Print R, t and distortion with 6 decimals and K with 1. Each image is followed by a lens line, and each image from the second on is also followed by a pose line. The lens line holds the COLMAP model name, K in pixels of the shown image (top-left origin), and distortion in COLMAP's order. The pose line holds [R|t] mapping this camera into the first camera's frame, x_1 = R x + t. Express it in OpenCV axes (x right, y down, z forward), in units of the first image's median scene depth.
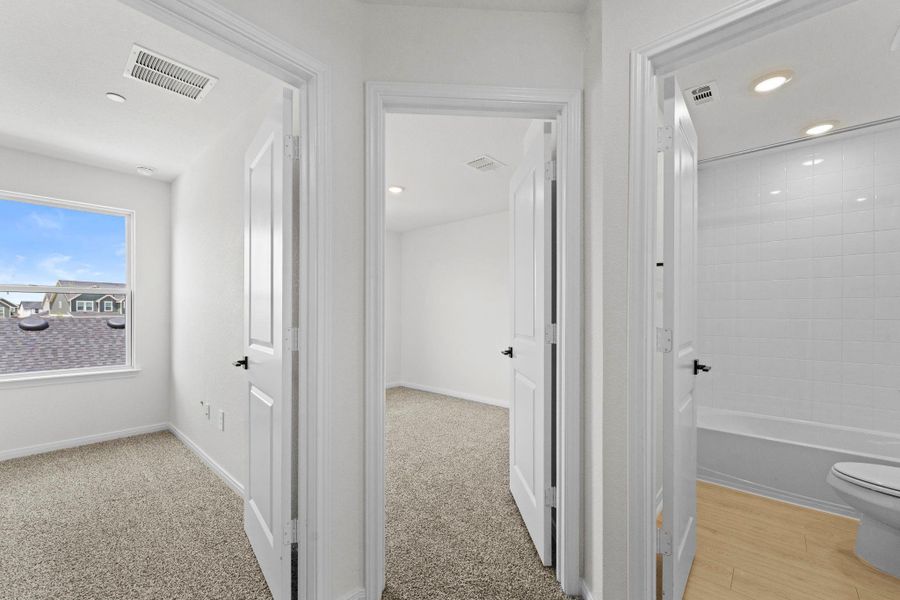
lens RADIAL K [[347.7, 0, 475.3], [0, 347.7, 311.8], [0, 0, 1]] dist [0.001346, 0.000018]
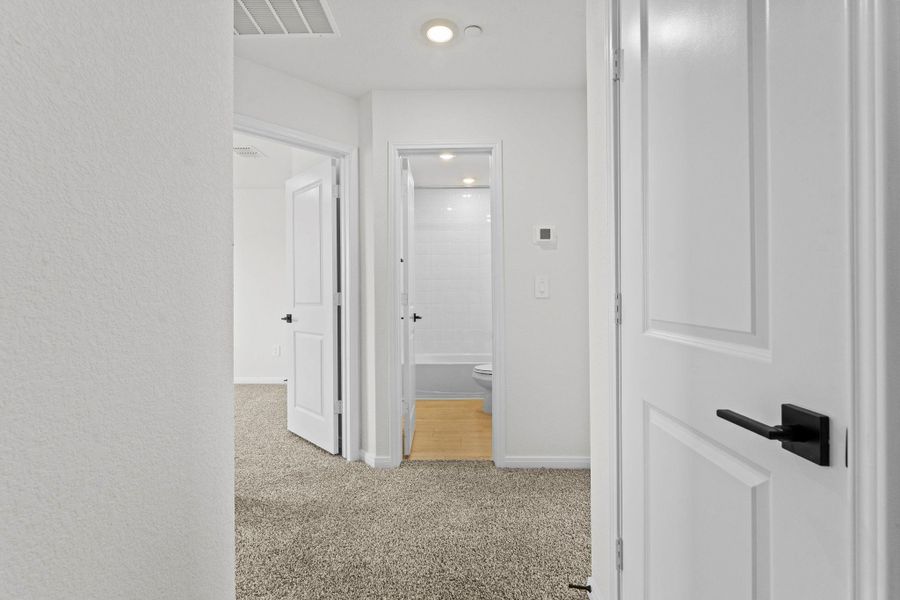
lens RADIAL K [[347.2, 0, 448.5], [0, 347.2, 289.8], [0, 0, 1]] dist [-0.000002, -0.000038]
pose [[0.762206, -0.008993, 0.647272, -0.387746], [0.009317, 0.999952, 0.002921, 0.022042], [-0.647267, 0.003804, 0.762254, -0.459836]]
